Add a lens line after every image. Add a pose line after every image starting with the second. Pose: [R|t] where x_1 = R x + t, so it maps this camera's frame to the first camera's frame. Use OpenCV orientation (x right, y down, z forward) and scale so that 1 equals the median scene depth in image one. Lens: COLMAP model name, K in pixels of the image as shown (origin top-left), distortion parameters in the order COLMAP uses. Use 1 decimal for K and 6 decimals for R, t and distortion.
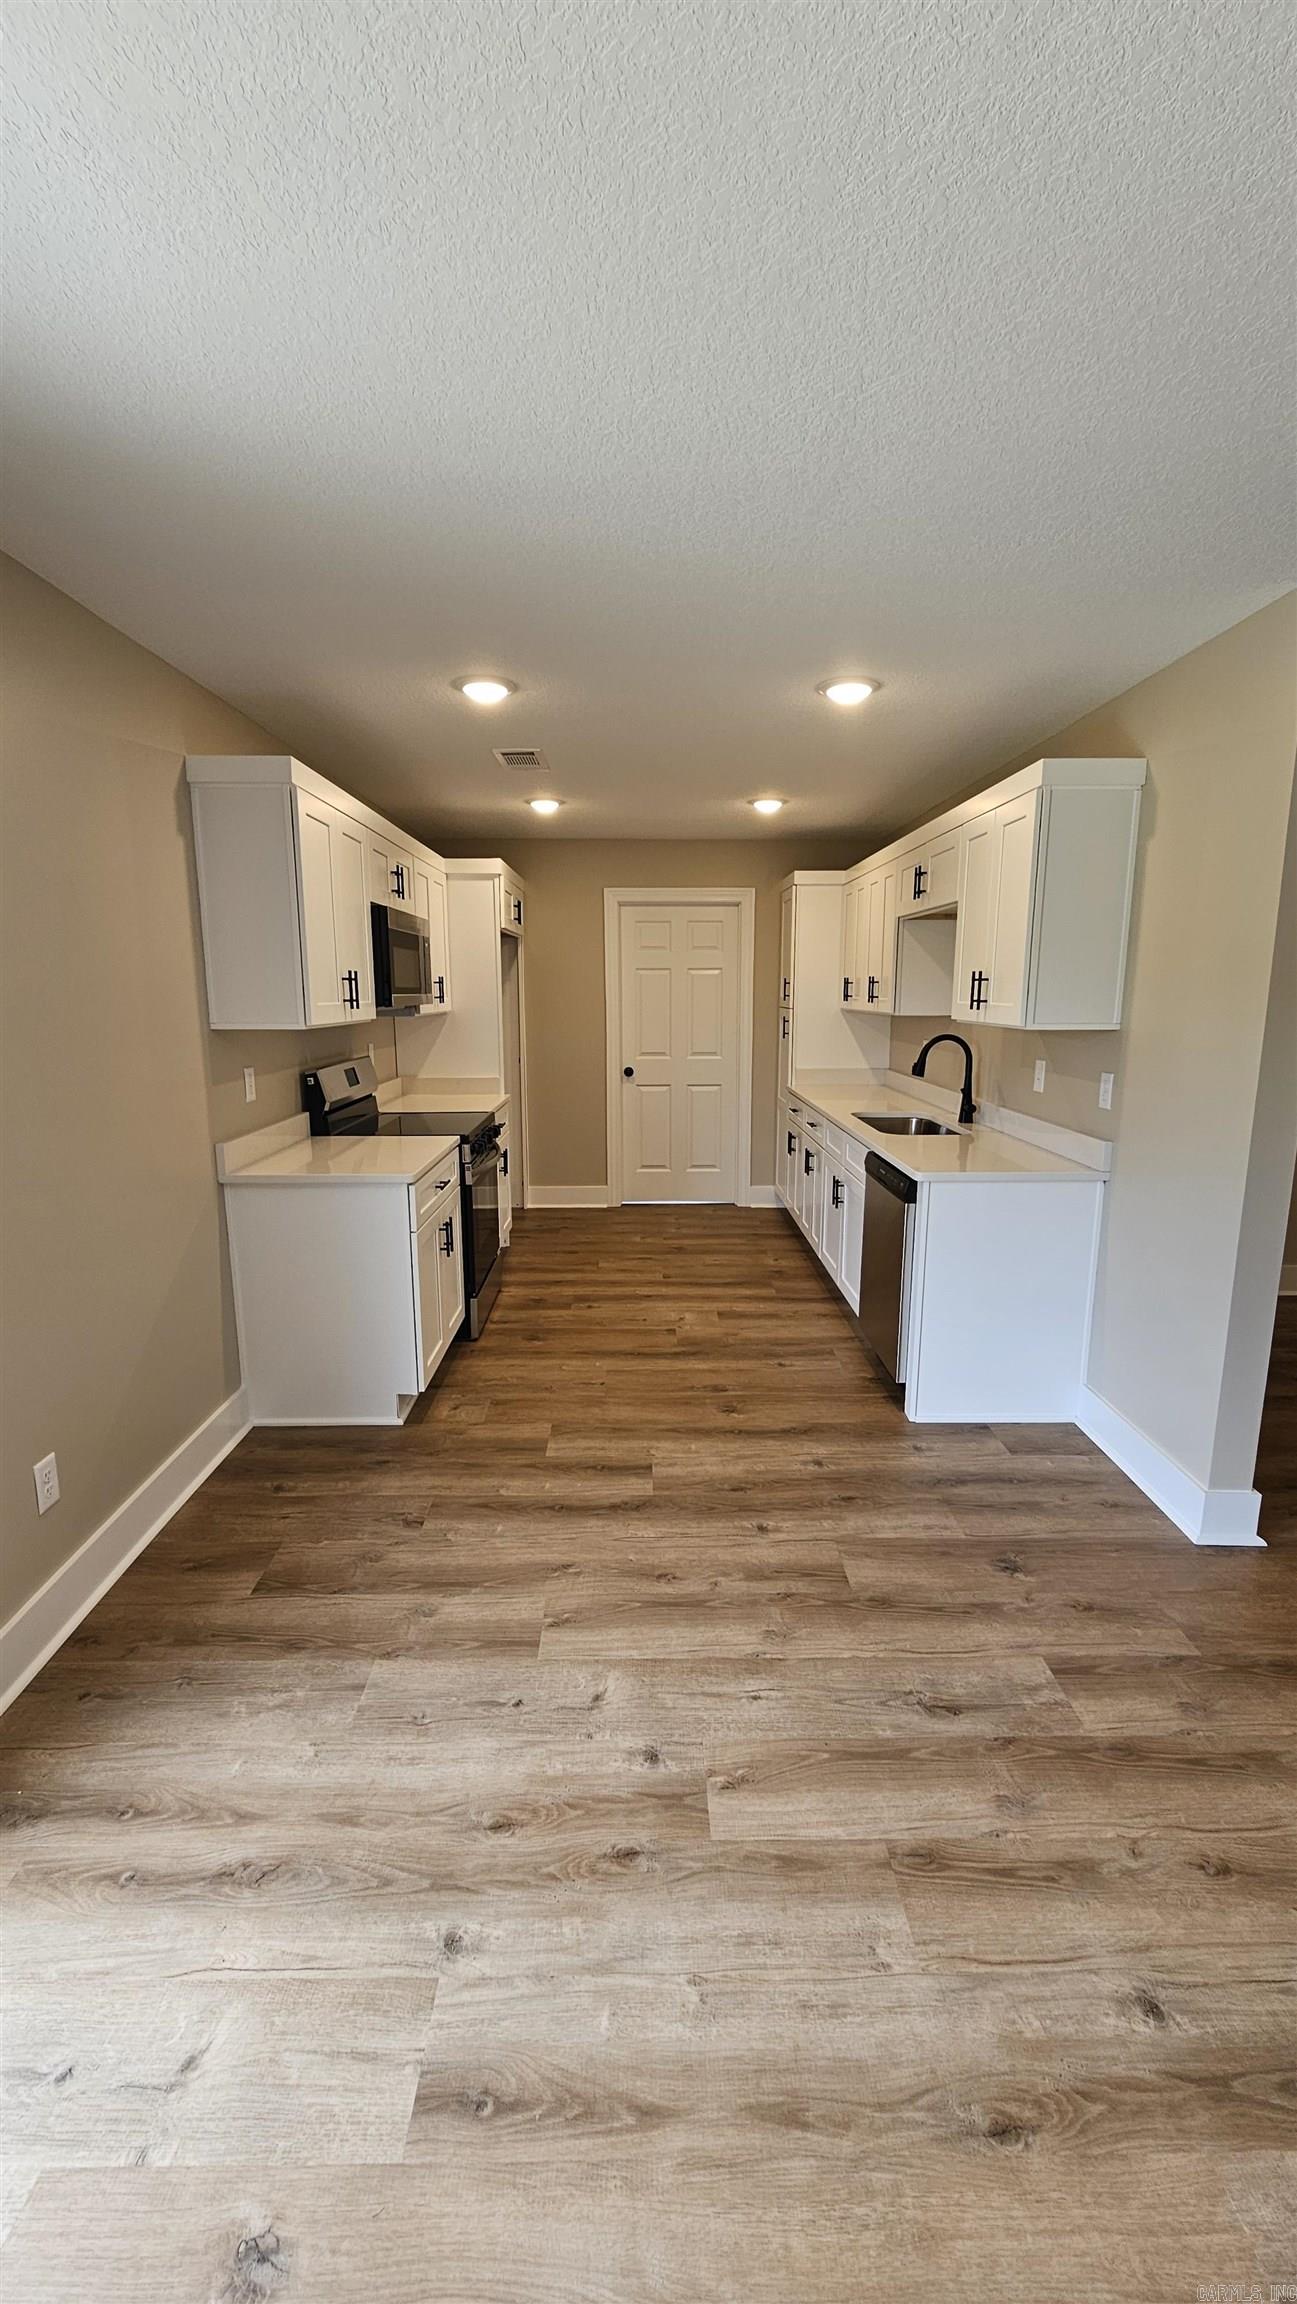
lens RADIAL K [[941.3, 0, 647.0], [0, 941.3, 1161.7], [0, 0, 1]] dist [-0.005643, 0.001558]
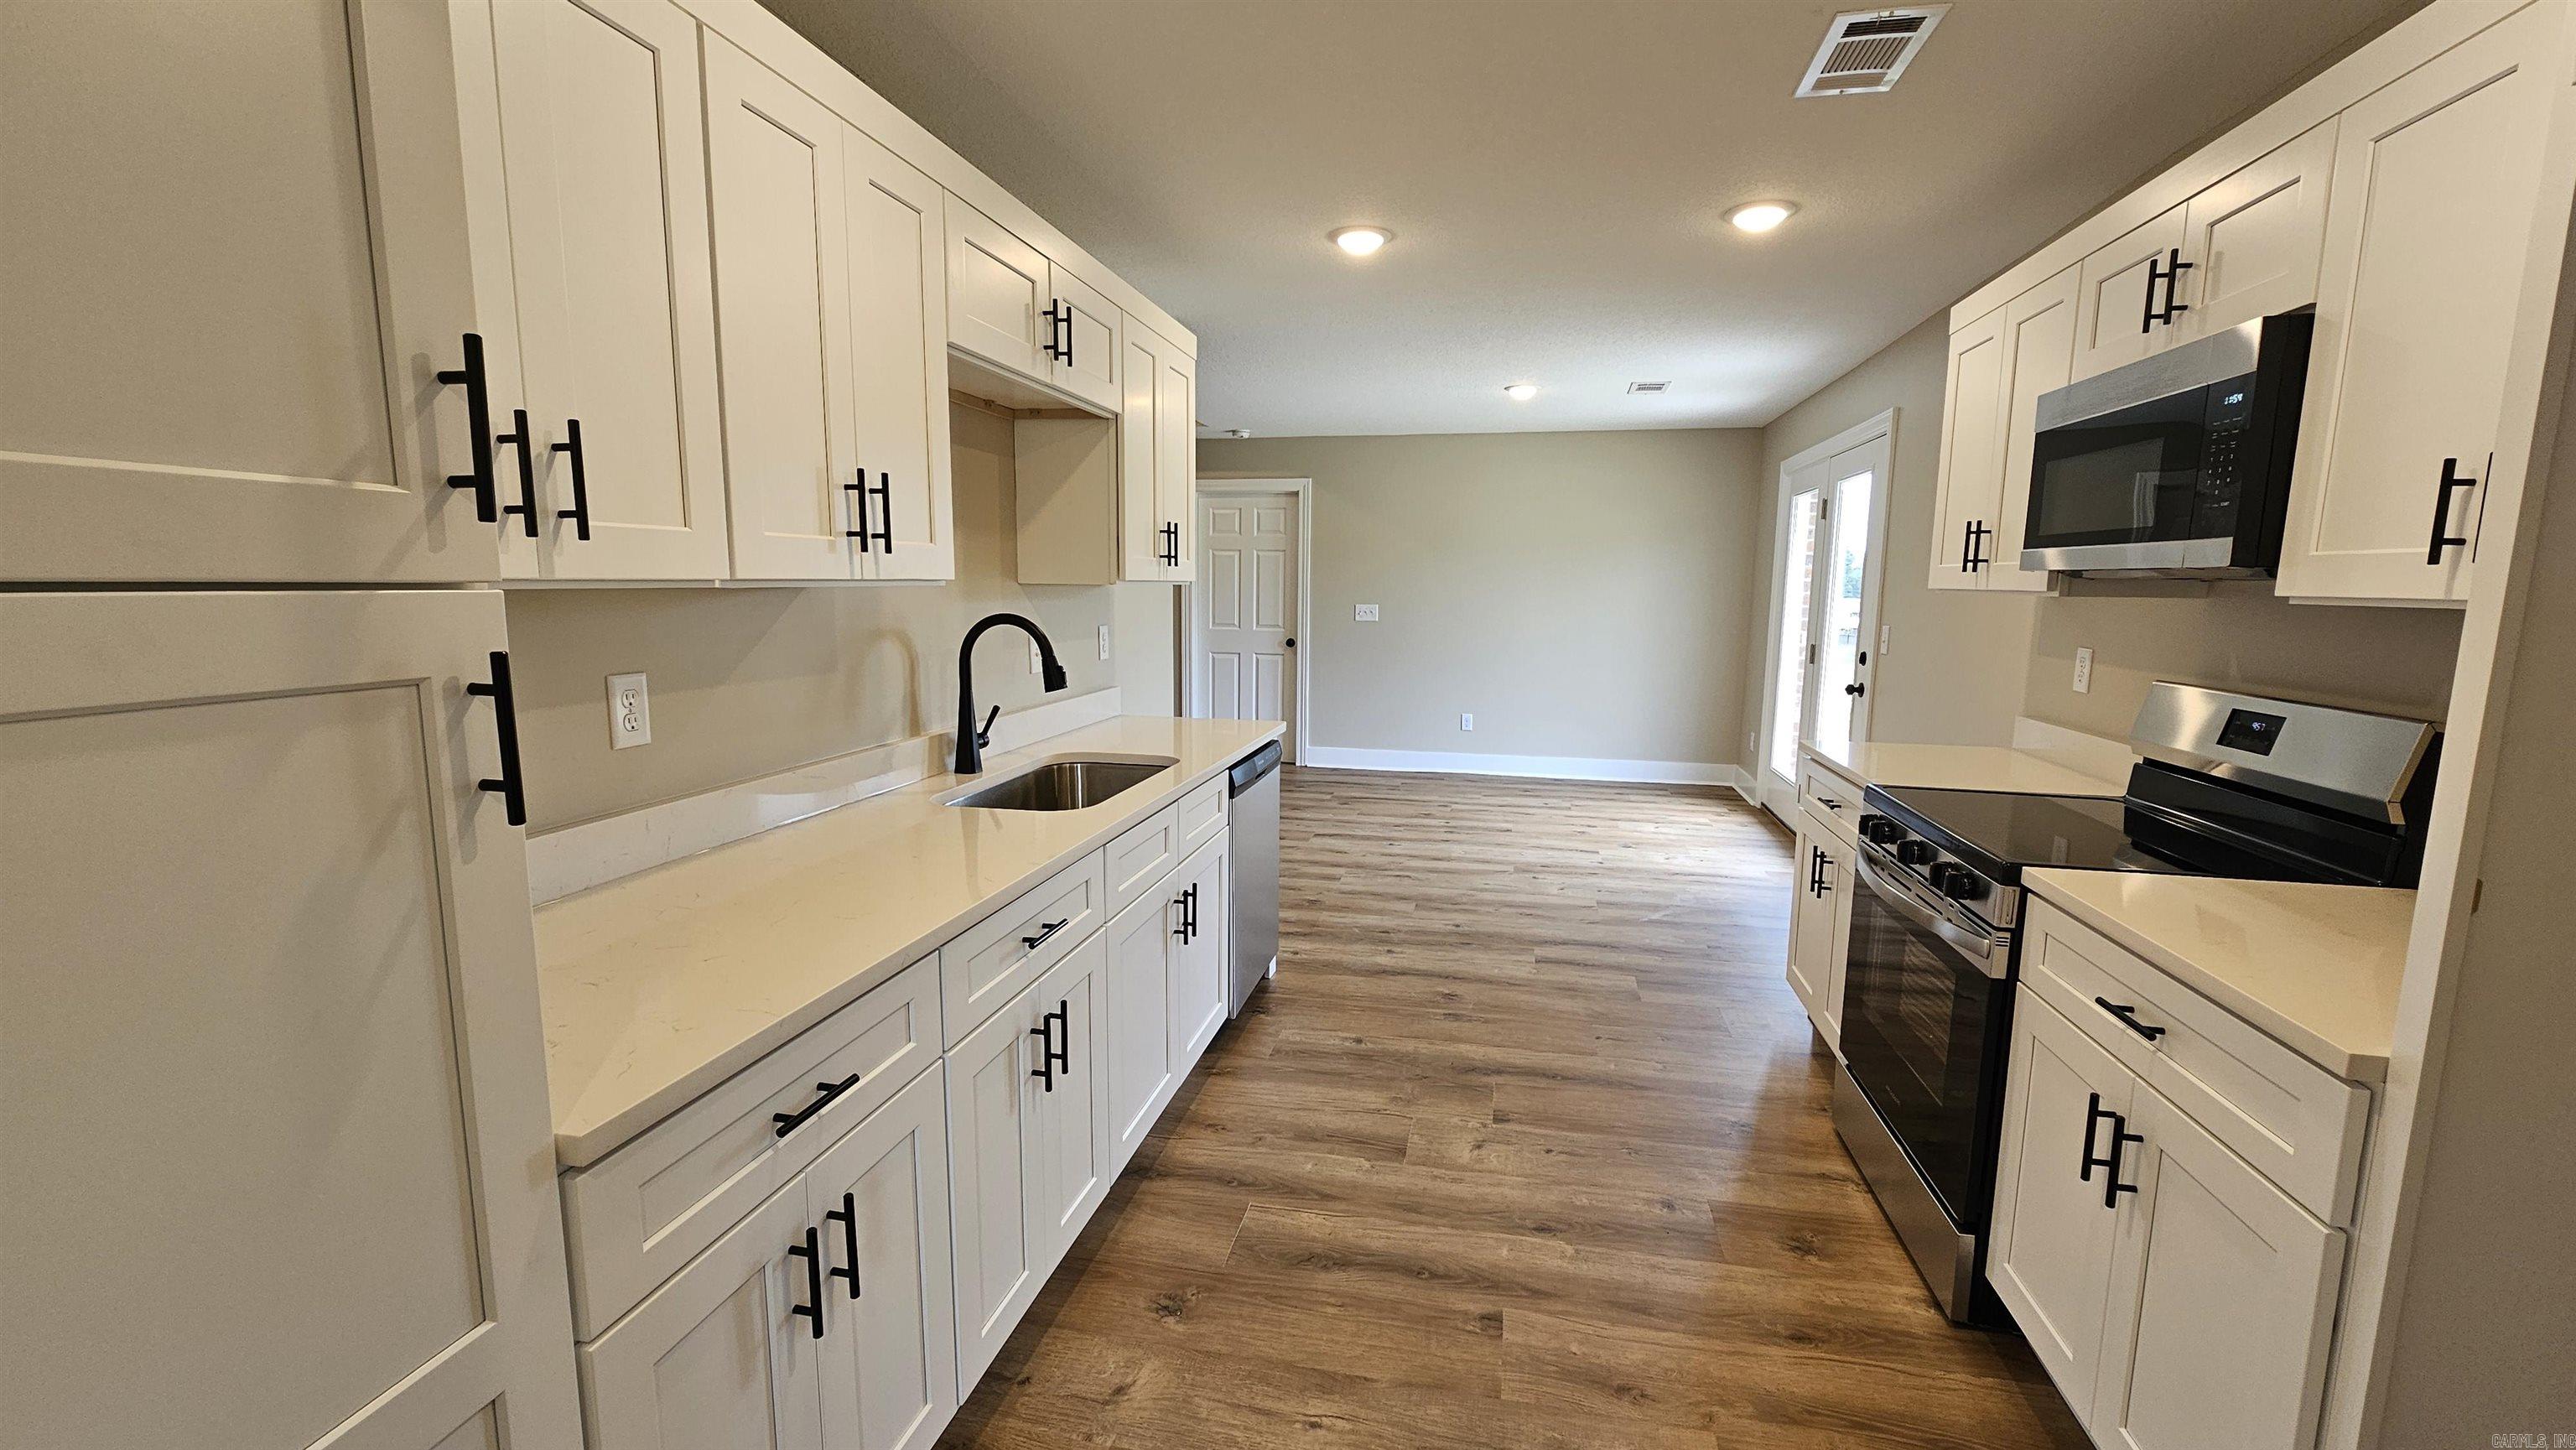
lens RADIAL K [[1052.5, 0, 1312.5], [0, 1052.5, 728.1], [0, 0, 1]] dist [-0.005643, 0.001558]
pose [[-0.979520, -0.039591, 0.197418, 0.028173], [0.024558, 0.949665, 0.312302, -0.345854], [-0.199845, 0.310754, -0.929244, 2.085897]]
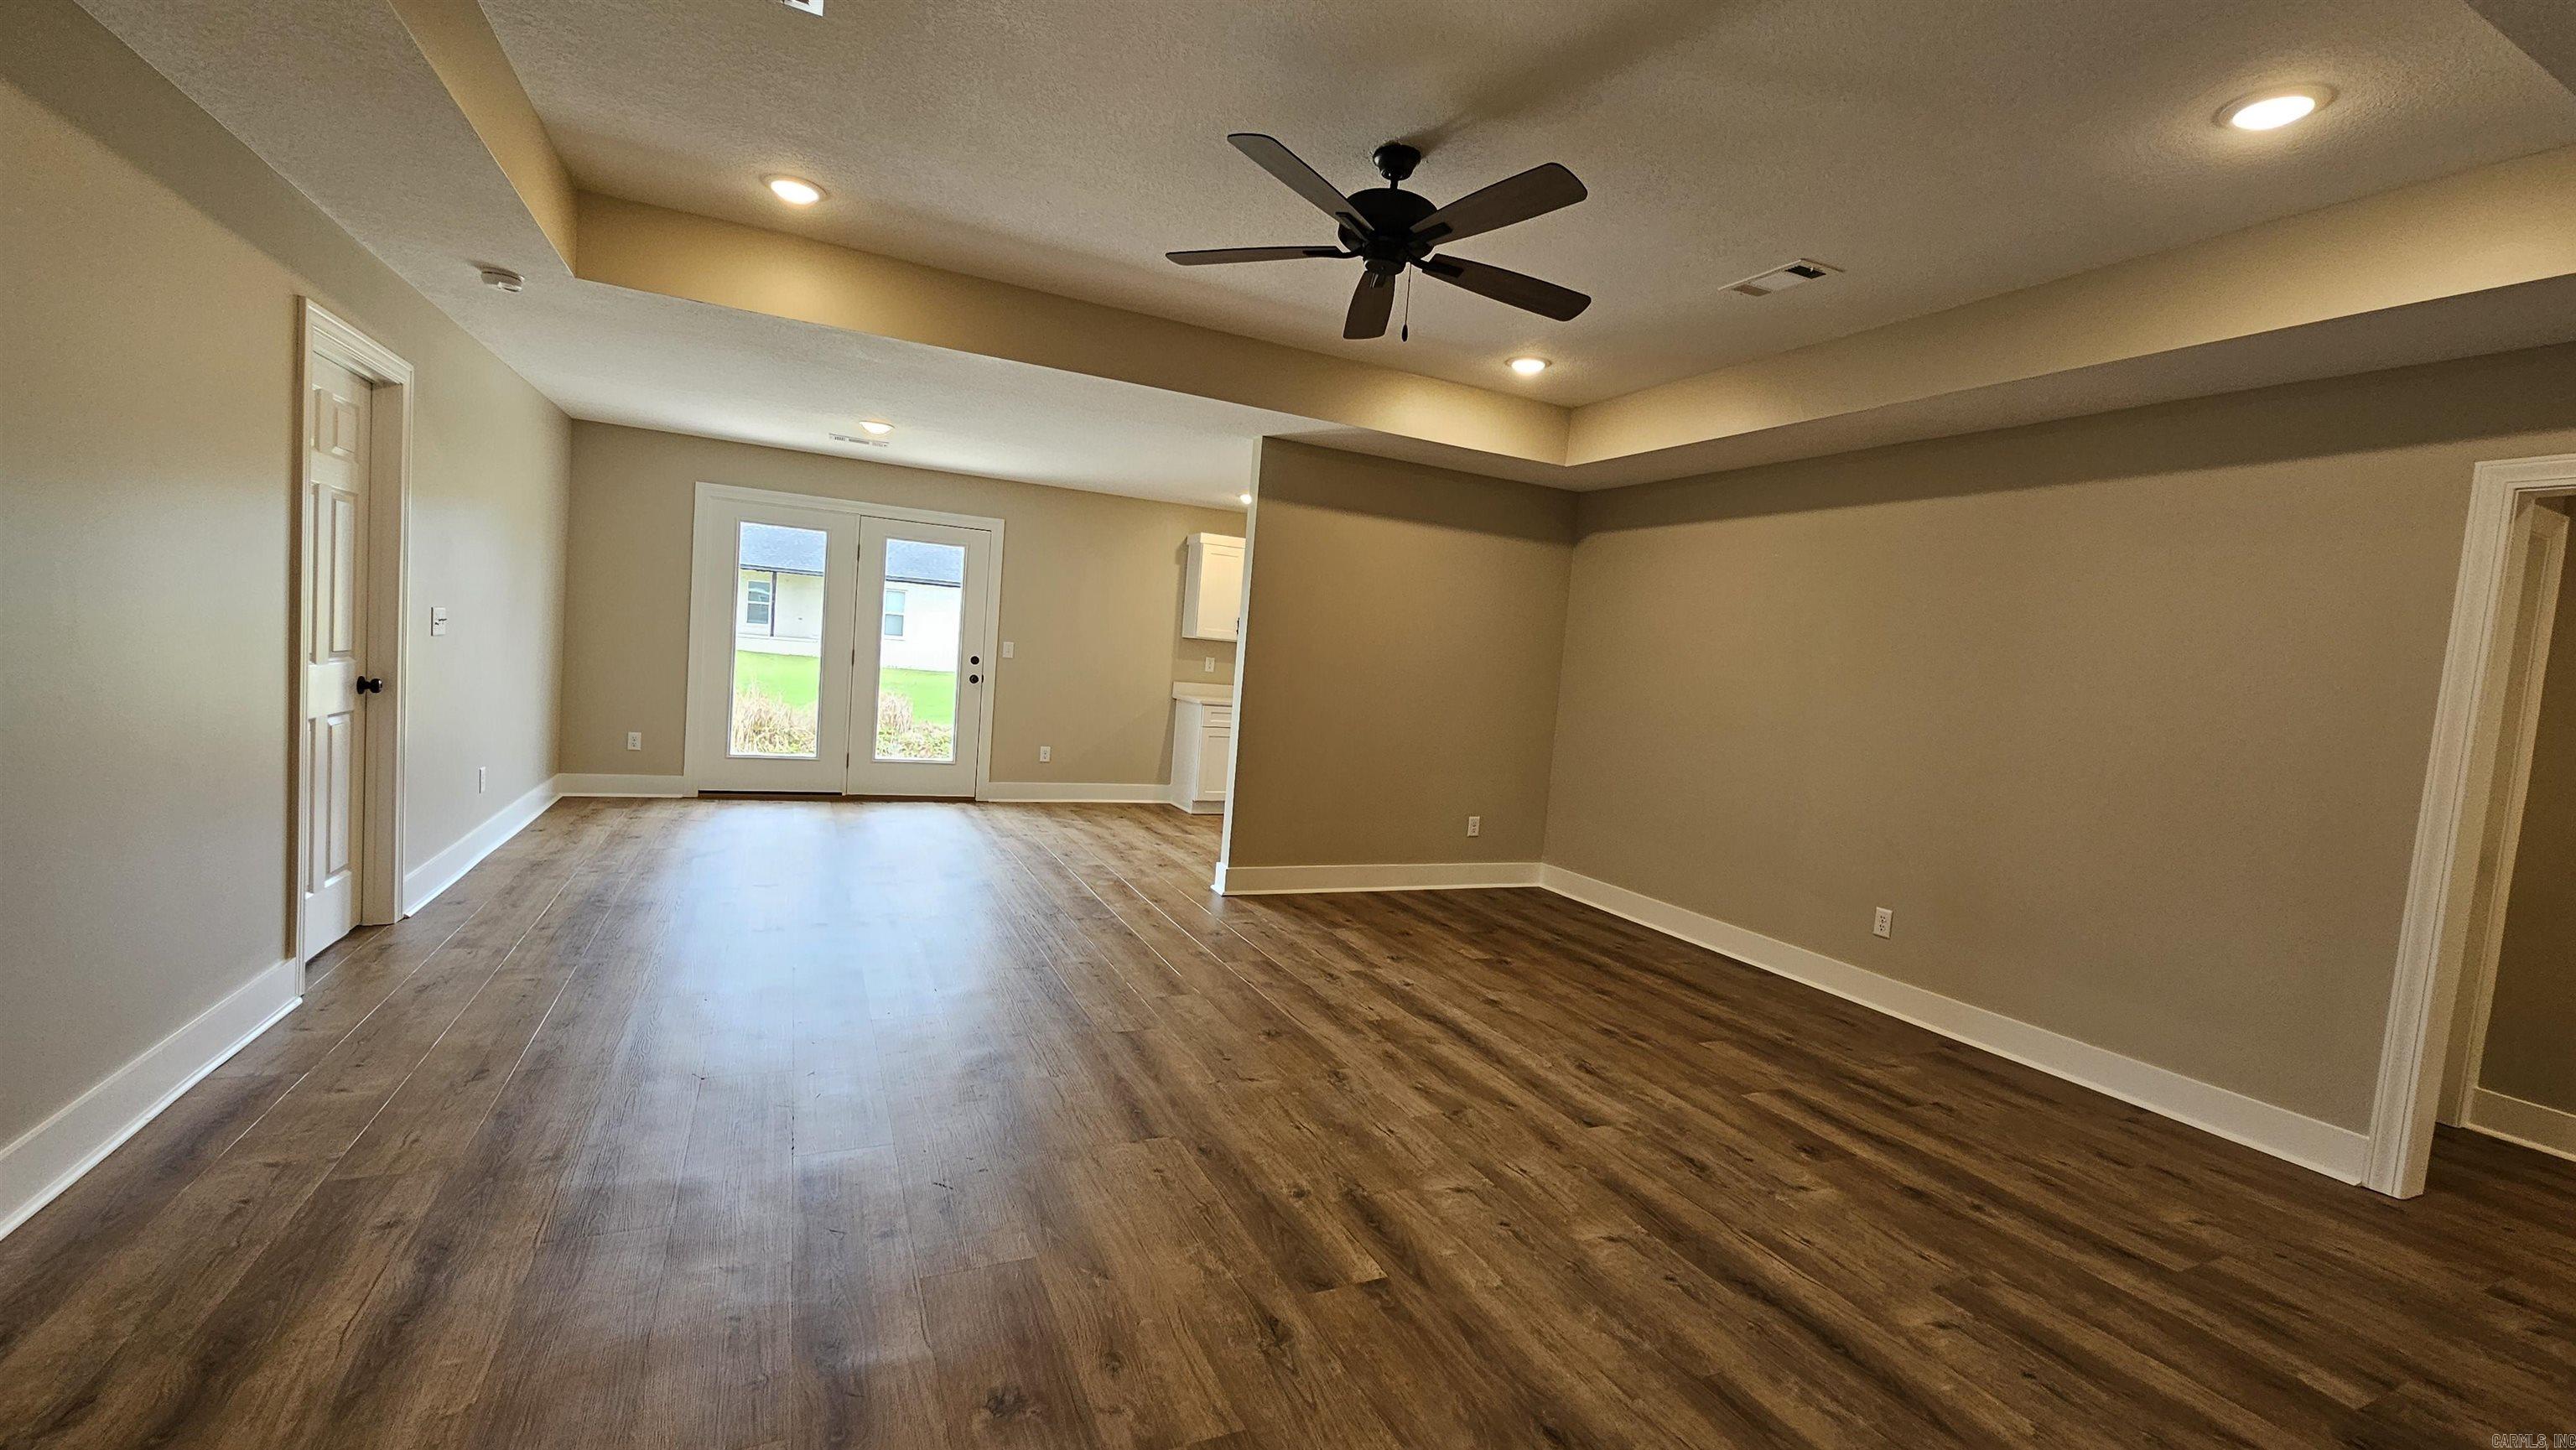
lens RADIAL K [[1052.5, 0, 1298.9], [0, 1052.5, 729.8], [0, 0, 1]] dist [-0.005643, 0.001558]
pose [[0.427062, 0.100488, -0.898621, 2.173509], [-0.242555, 0.970114, -0.006790, 0.042968], [0.871082, 0.220865, 0.438673, 0.089504]]
